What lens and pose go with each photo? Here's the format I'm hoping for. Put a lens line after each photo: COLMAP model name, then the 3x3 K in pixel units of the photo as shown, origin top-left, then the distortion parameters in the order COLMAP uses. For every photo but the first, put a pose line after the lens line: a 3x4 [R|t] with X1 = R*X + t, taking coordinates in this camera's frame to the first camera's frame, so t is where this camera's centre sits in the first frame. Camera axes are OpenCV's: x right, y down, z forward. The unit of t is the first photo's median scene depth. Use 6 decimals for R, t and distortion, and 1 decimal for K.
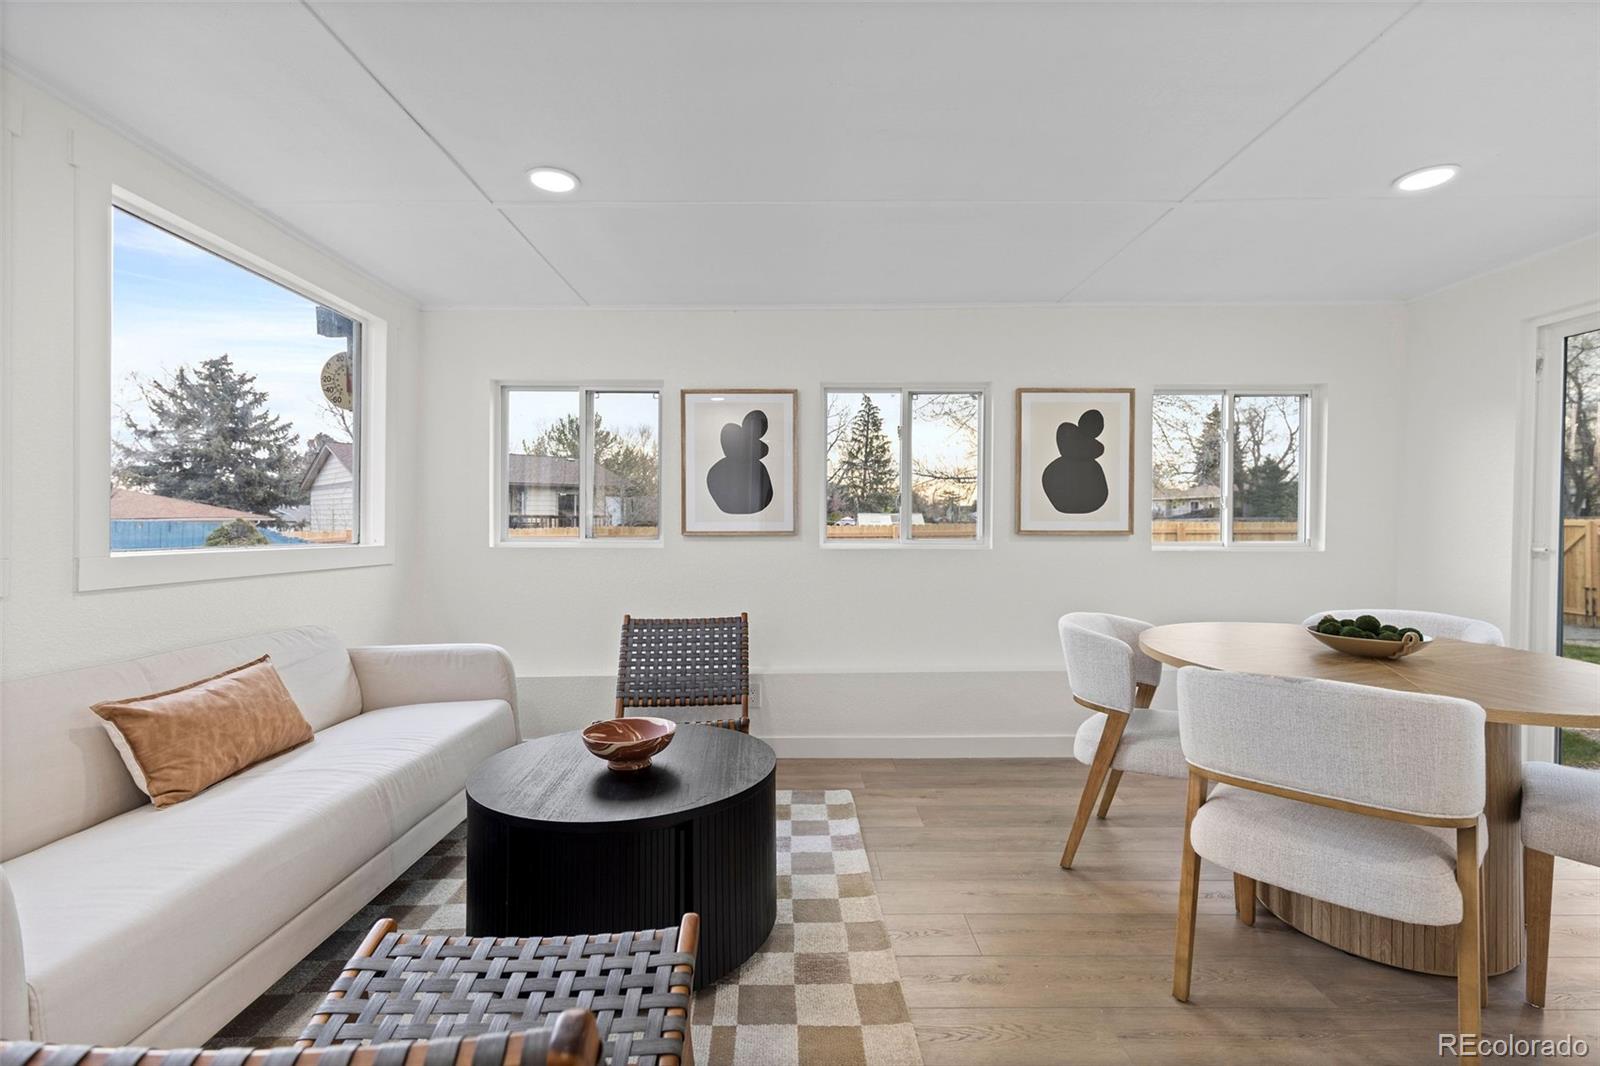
lens RADIAL K [[728.6, 0, 801.4], [0, 728.6, 512.1], [0, 0, 1]] dist [0.012012, -0.000890]
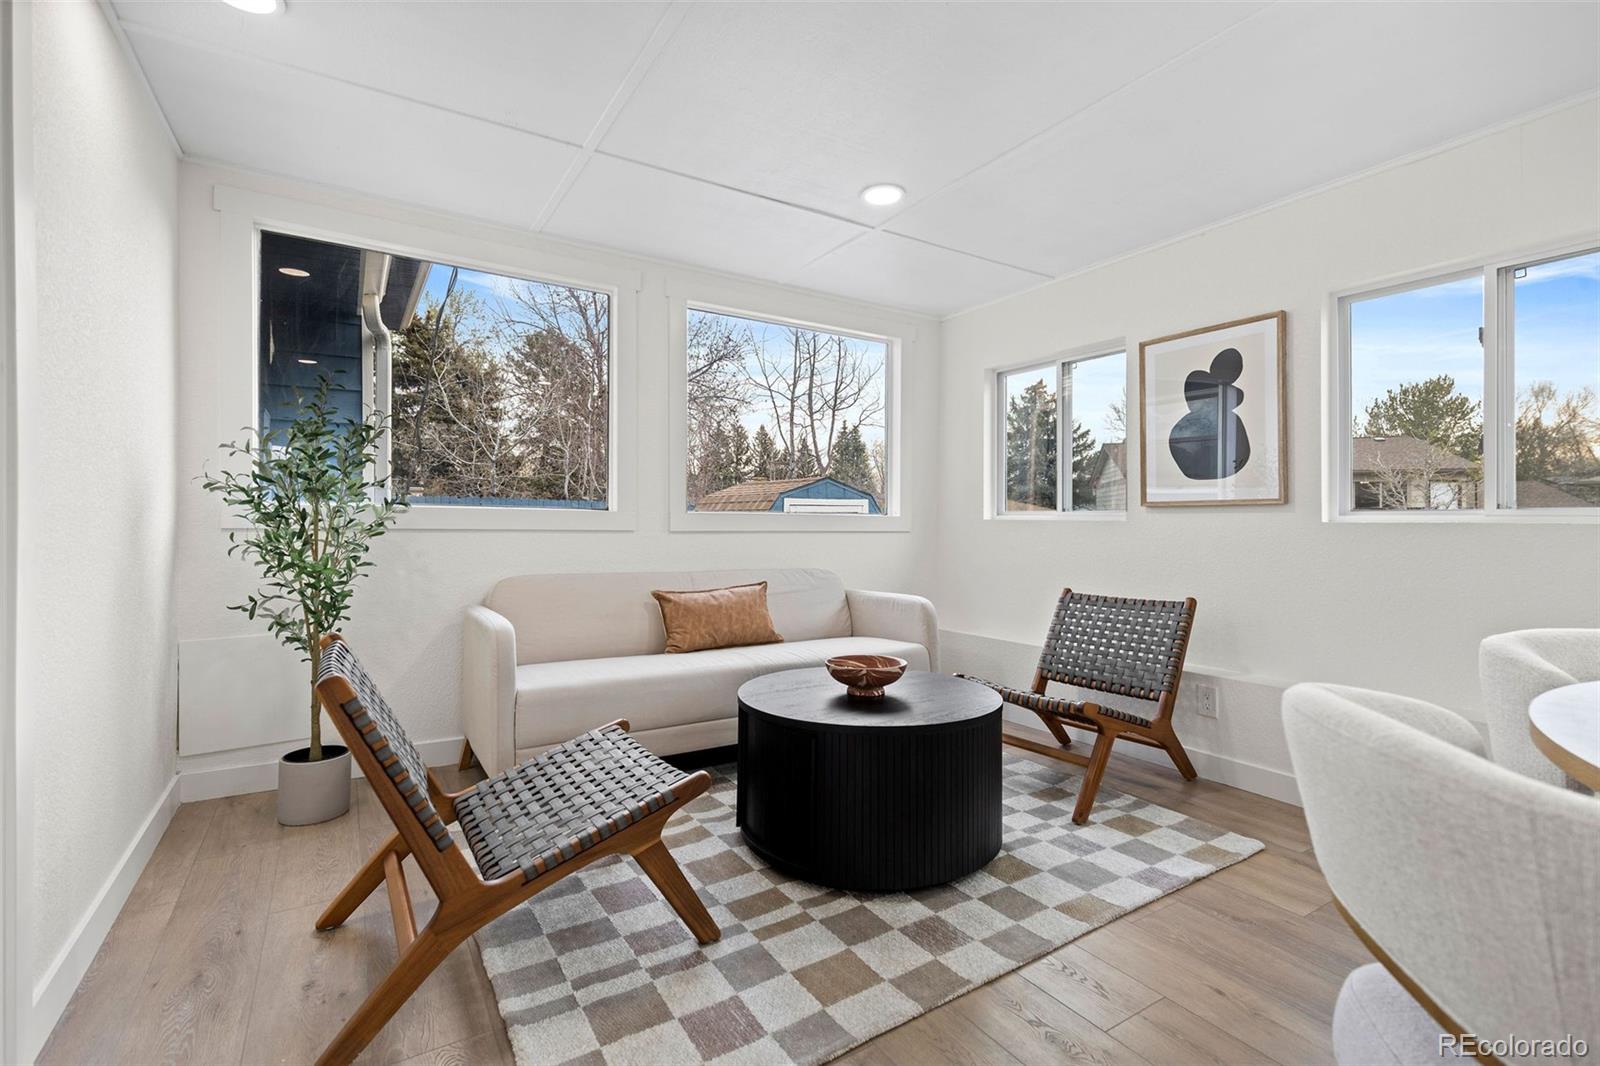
lens RADIAL K [[736.3, 0, 800.9], [0, 736.3, 513.0], [0, 0, 1]] dist [0.002202, -0.000154]
pose [[0.514490, -0.007509, -0.857464, 0.436299], [0.010677, 0.999940, -0.002350, 0.041592], [0.857430, -0.007946, 0.514539, 0.204659]]
